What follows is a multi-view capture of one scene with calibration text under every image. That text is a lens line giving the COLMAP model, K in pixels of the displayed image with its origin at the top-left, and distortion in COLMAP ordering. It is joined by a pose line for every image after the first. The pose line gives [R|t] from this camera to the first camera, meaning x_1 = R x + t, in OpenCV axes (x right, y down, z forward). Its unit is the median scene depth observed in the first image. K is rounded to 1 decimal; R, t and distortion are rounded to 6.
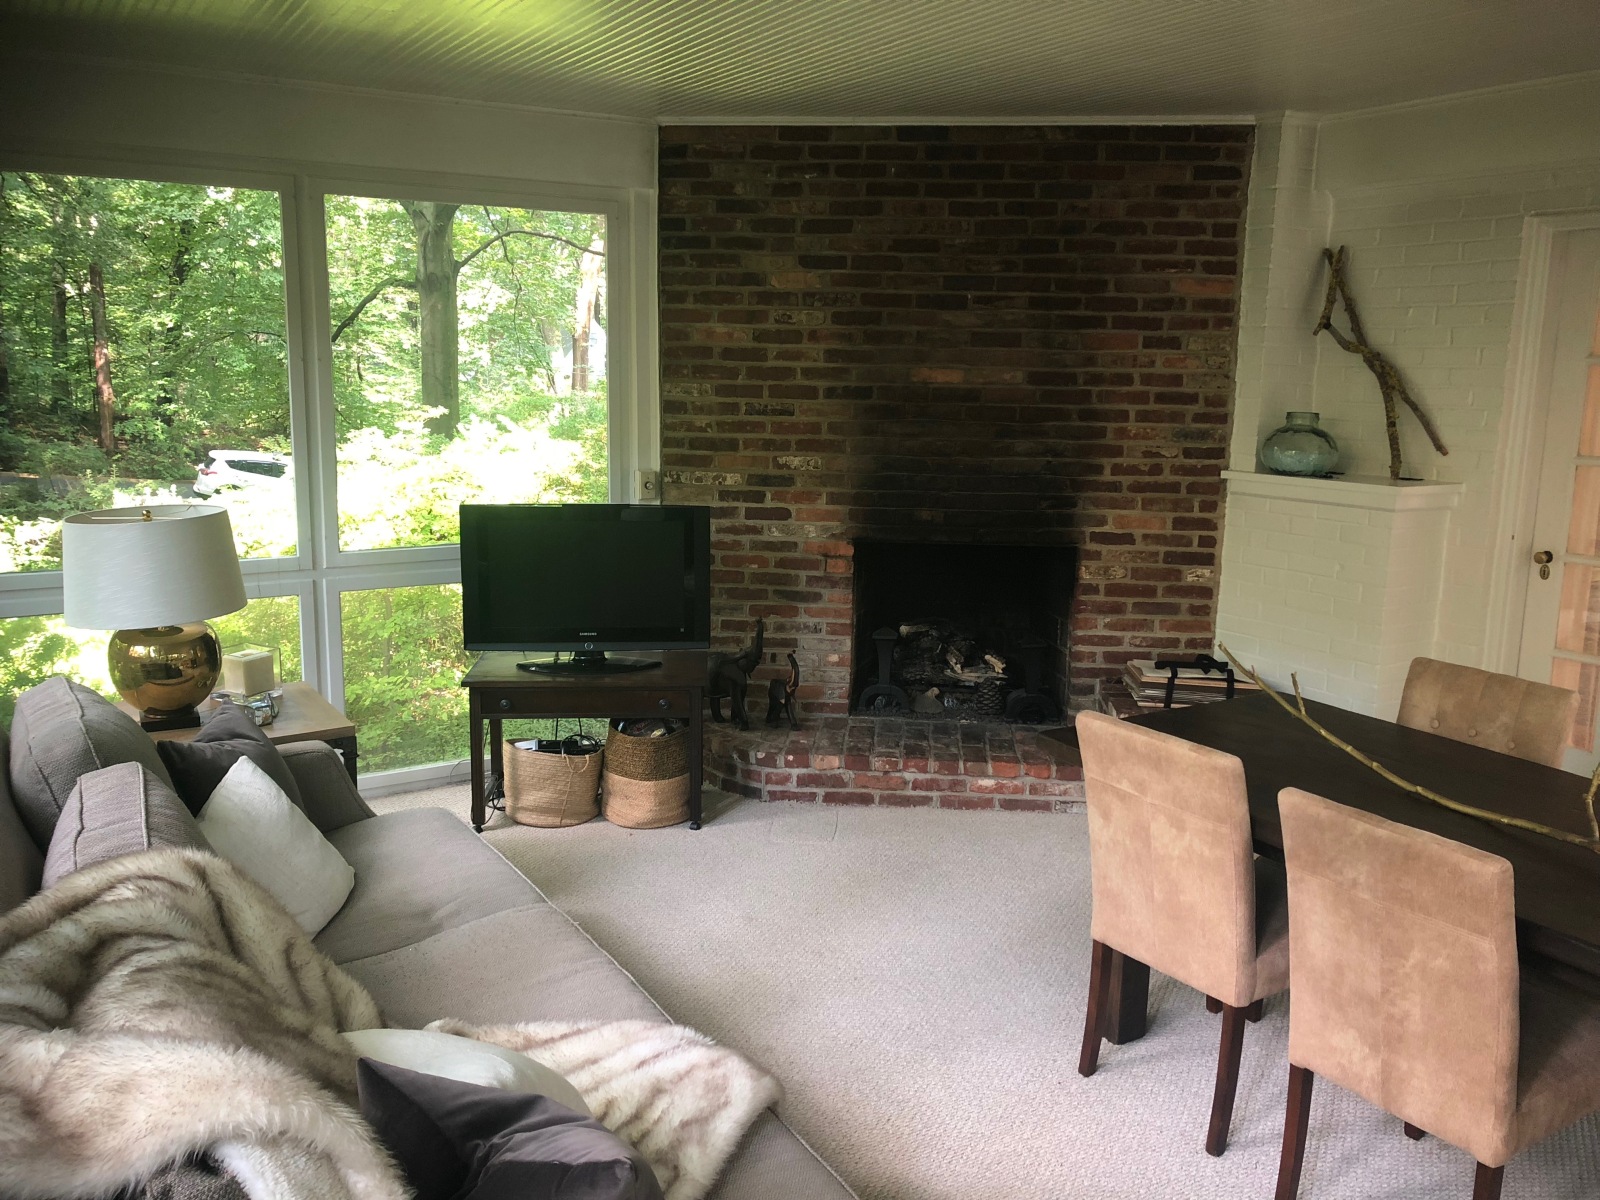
lens RADIAL K [[1311.4, 0, 788.0], [0, 1311.4, 608.1], [0, 0, 1]] dist [0.028552, -0.020726]
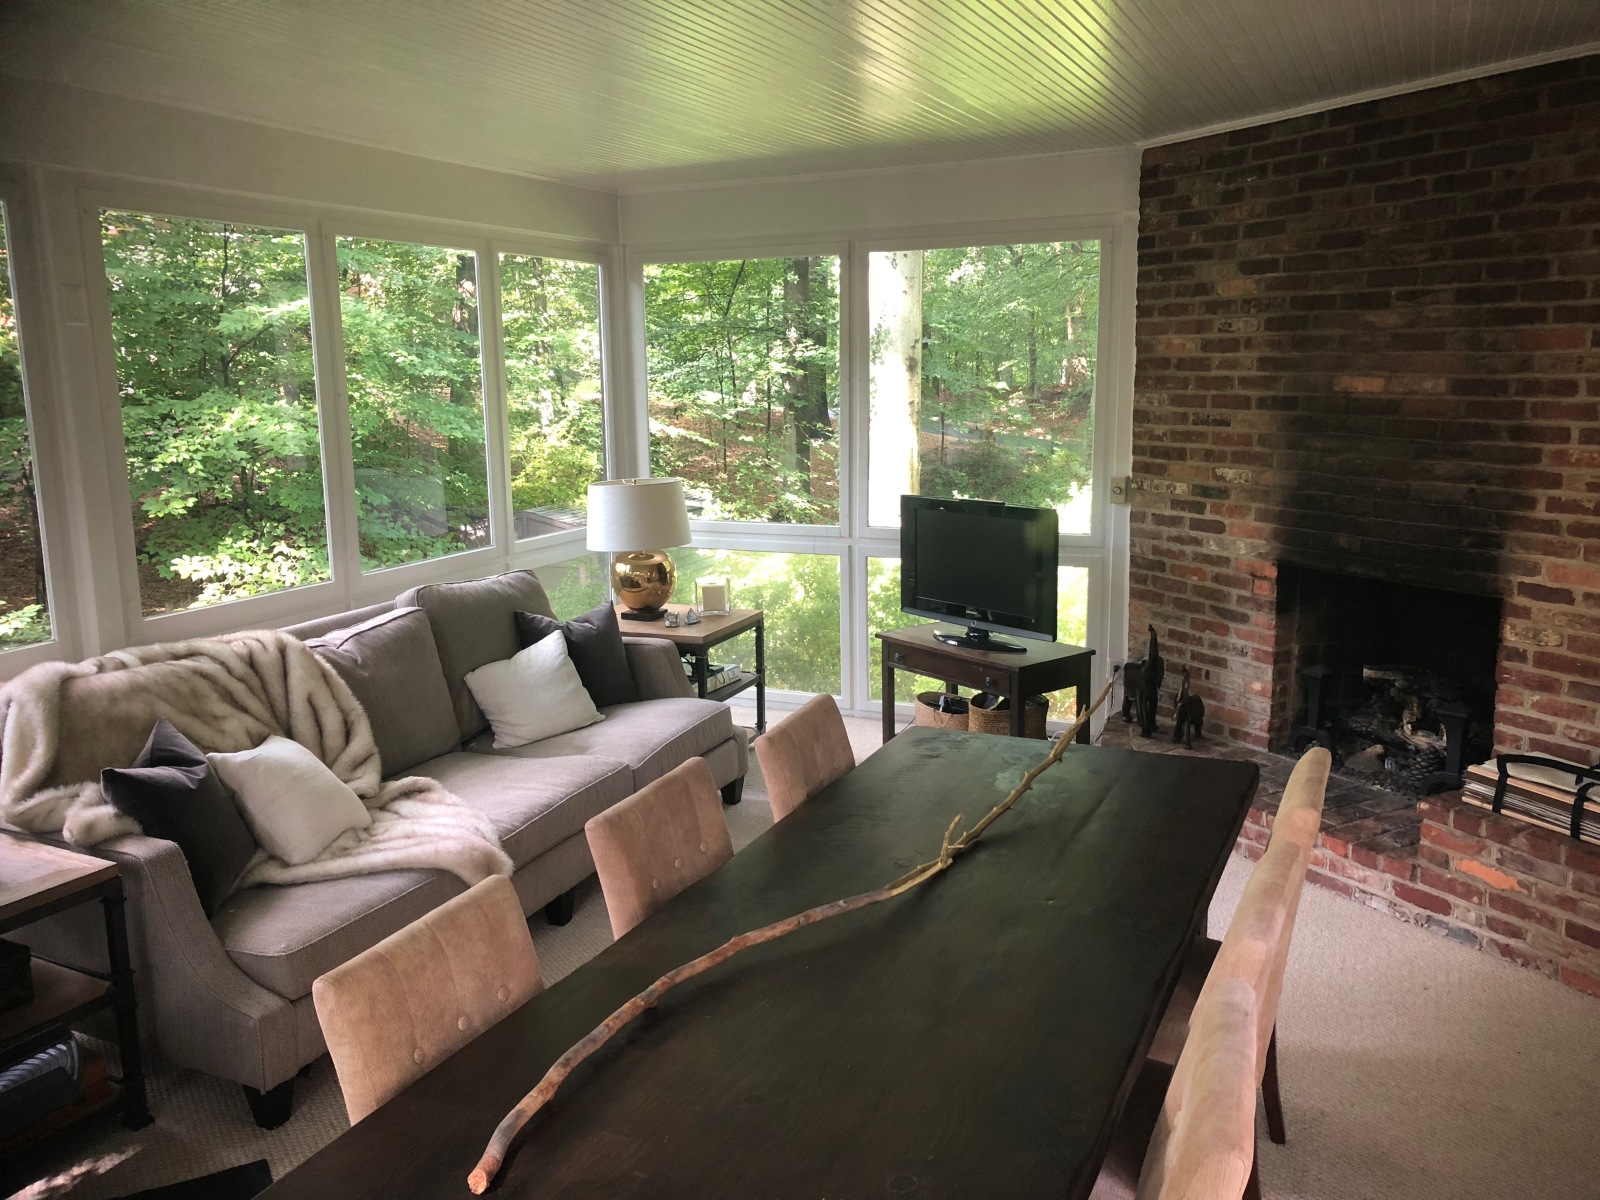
lens RADIAL K [[1311.4, 0, 786.2], [0, 1311.4, 589.1], [0, 0, 1]] dist [0.028552, -0.020726]
pose [[0.549125, 0.121385, -0.826878, 0.649358], [-0.135632, 0.989223, 0.055145, -0.038160], [0.824661, 0.081869, 0.559671, 0.201270]]
